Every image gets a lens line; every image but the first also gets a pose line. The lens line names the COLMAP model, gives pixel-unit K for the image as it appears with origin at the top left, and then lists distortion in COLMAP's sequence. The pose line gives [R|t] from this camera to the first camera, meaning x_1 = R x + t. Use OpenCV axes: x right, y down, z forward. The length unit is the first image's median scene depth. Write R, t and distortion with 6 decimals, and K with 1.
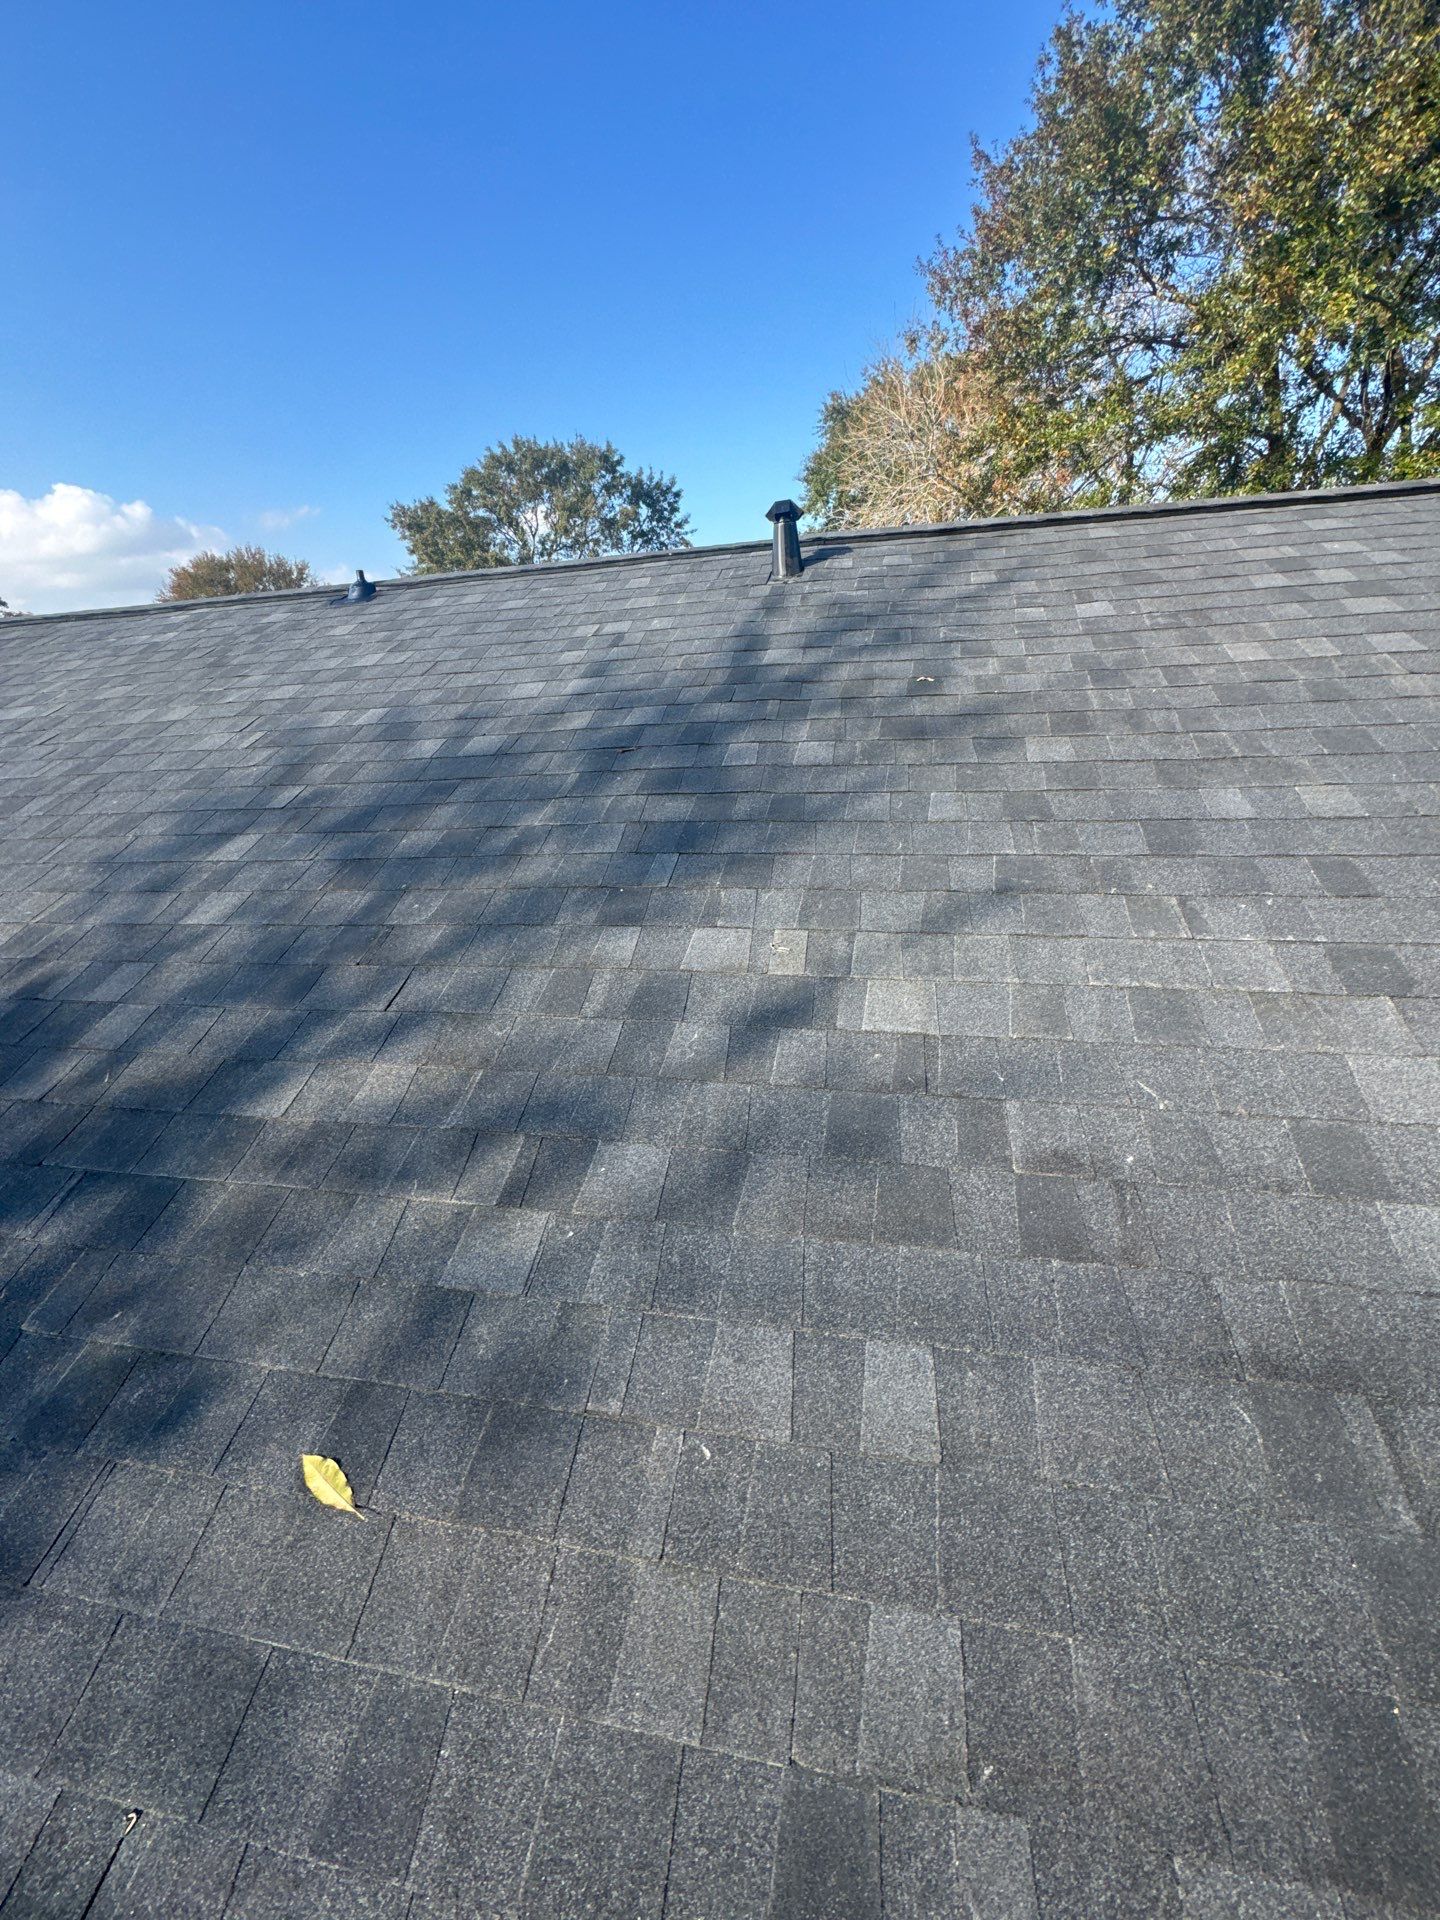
lens RADIAL K [[770.6, 0, 713.2], [0, 770.6, 957.3], [0, 0, 1]] dist [0.000333, -0.000274]
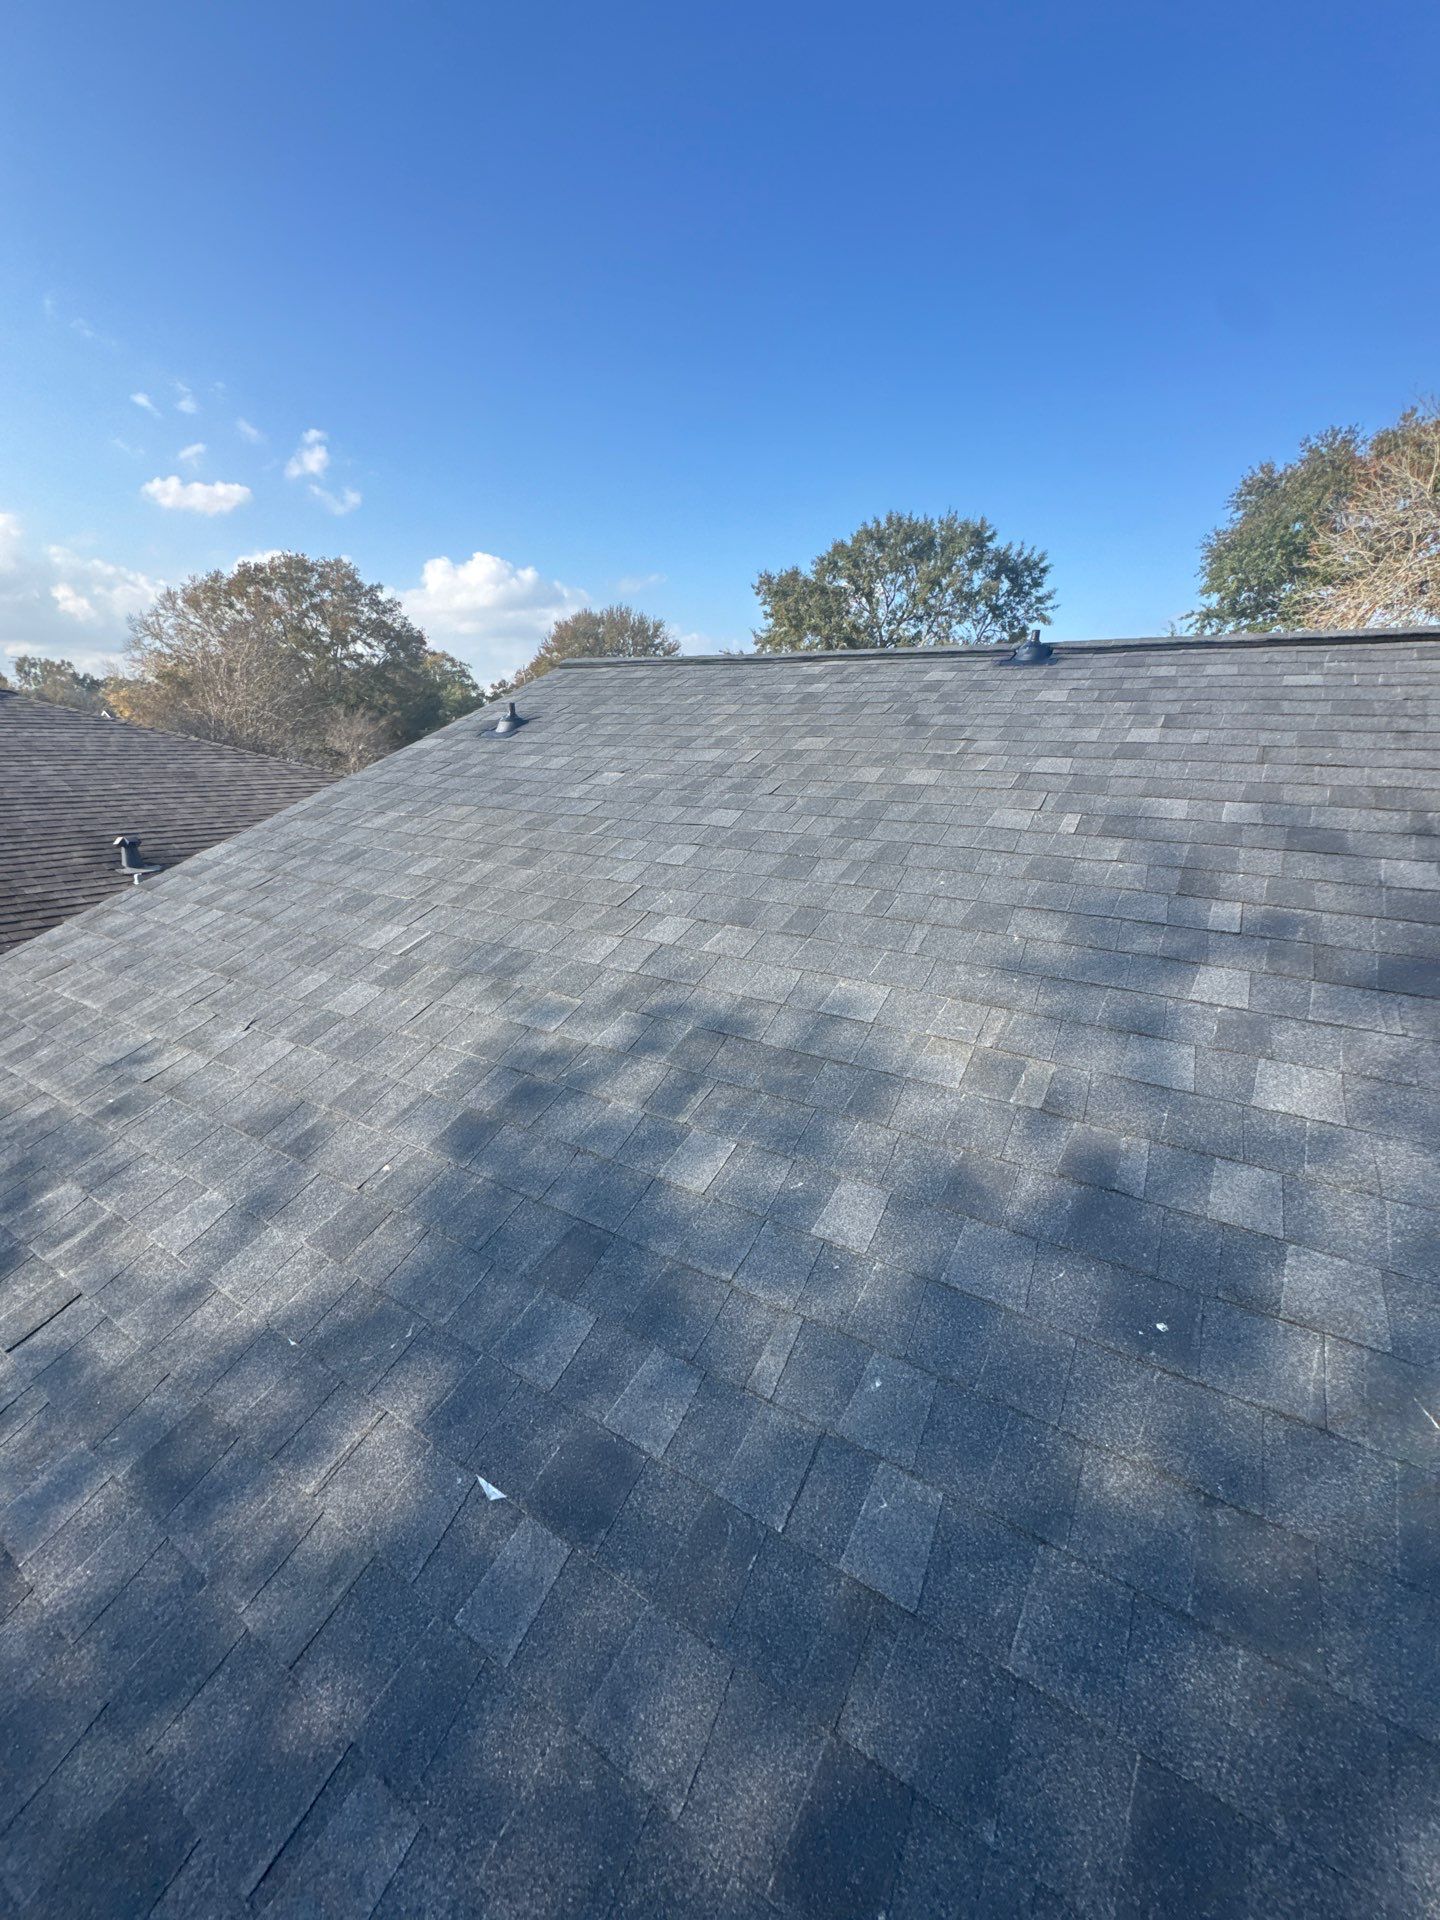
lens RADIAL K [[770.6, 0, 713.2], [0, 770.6, 957.3], [0, 0, 1]] dist [0.000333, -0.000274]
pose [[0.933149, 0.178451, -0.312070, -0.050211], [-0.200946, 0.978736, -0.041195, -0.002495], [0.298083, 0.101150, 0.949166, 0.009465]]
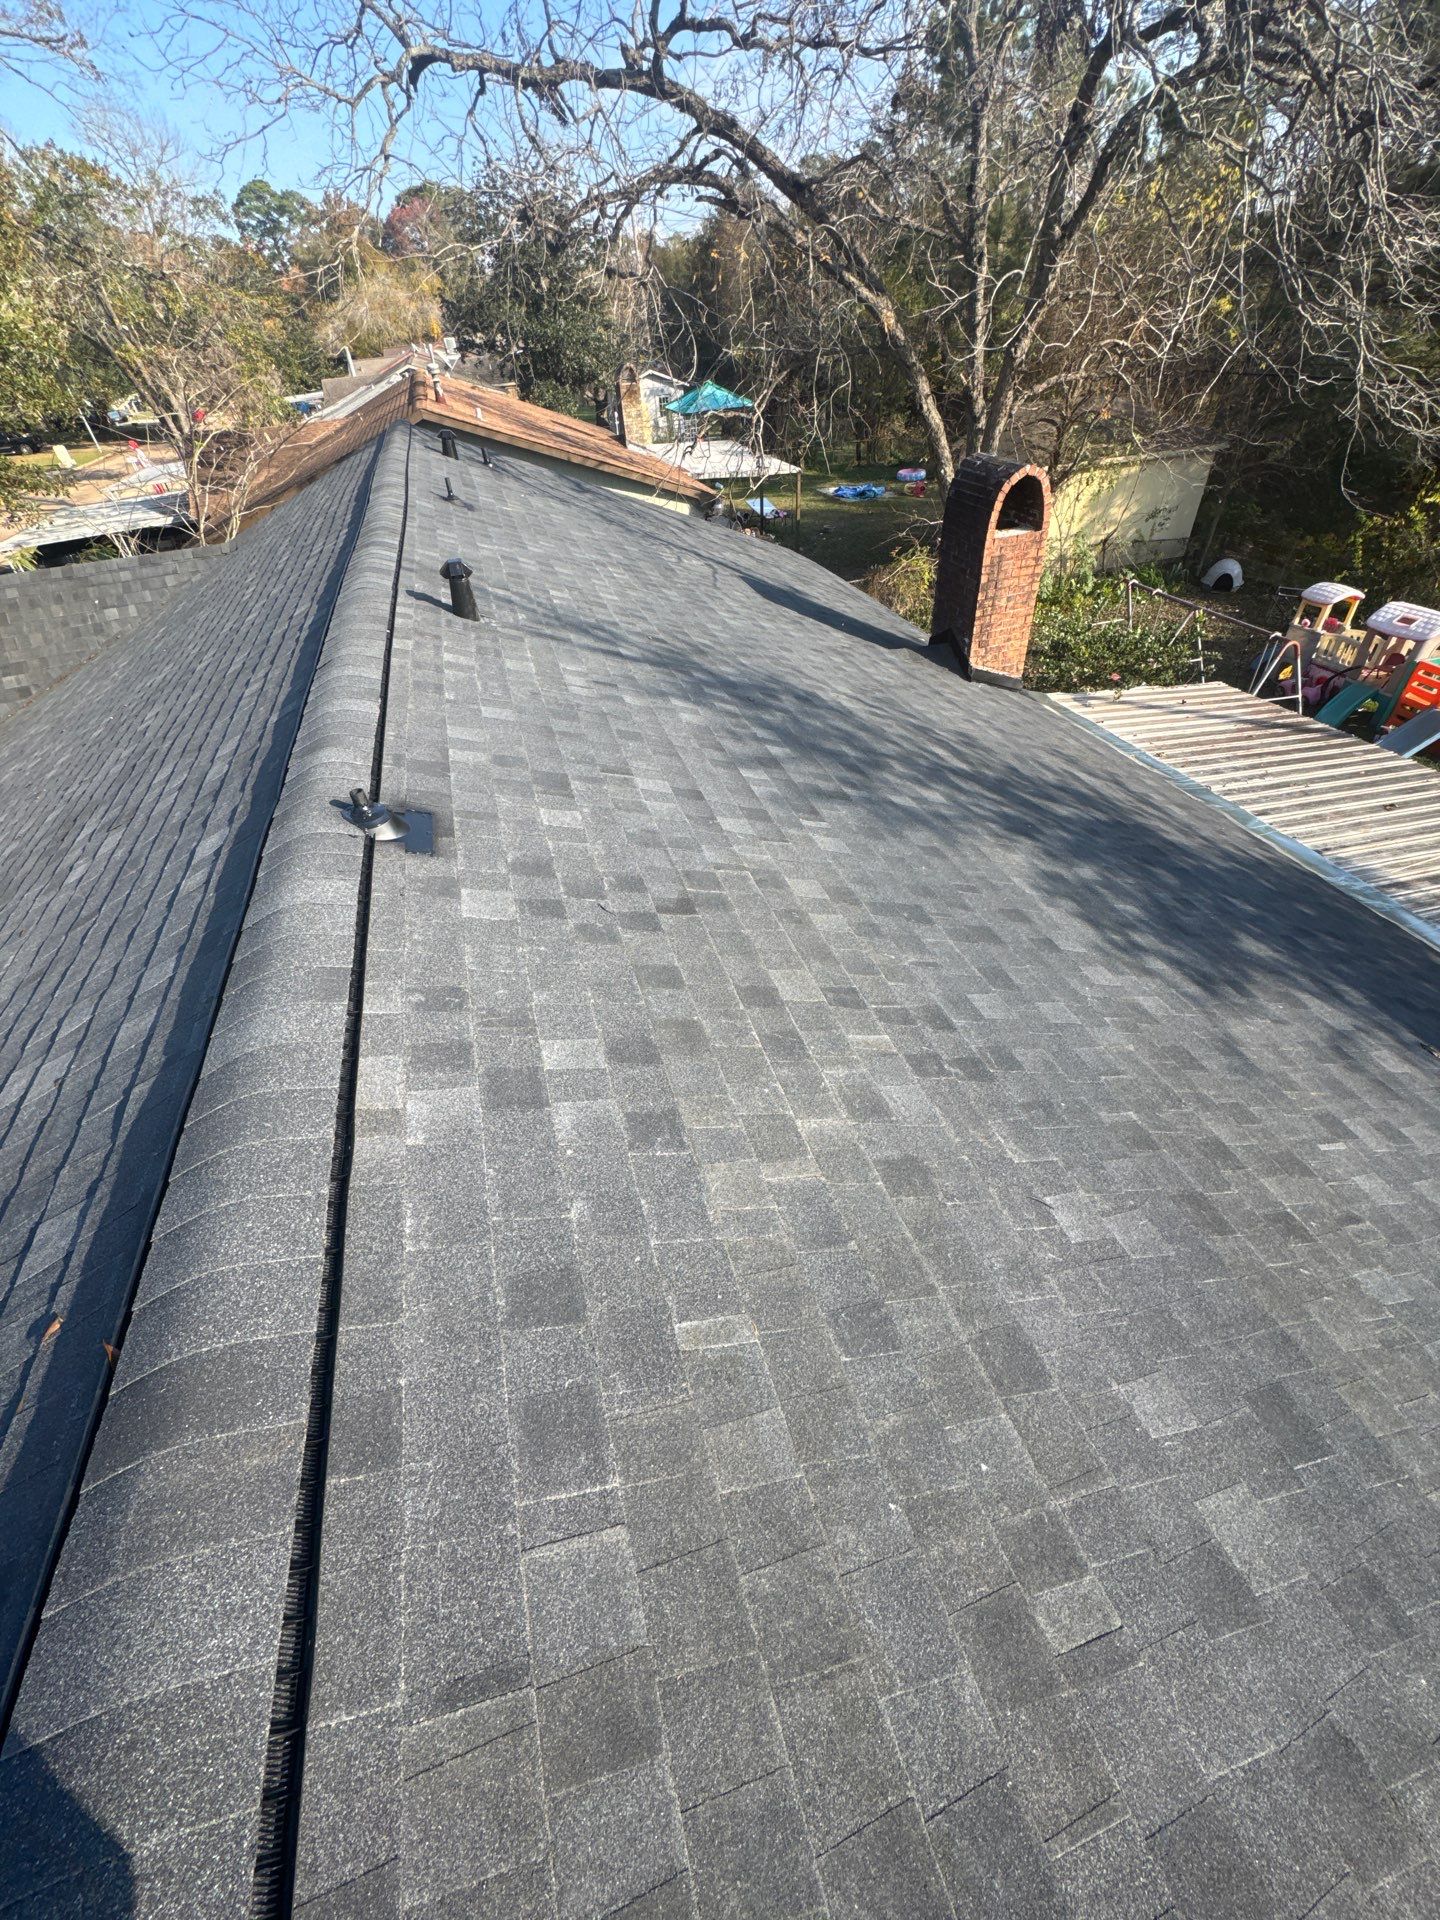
lens RADIAL K [[770.6, 0, 713.2], [0, 770.6, 957.3], [0, 0, 1]] dist [0.000333, -0.000274]
pose [[-0.465471, -0.509829, 0.723472, -0.108749], [0.402937, 0.605730, 0.686100, -0.075220], [-0.788022, 0.610873, -0.076521, 0.099466]]
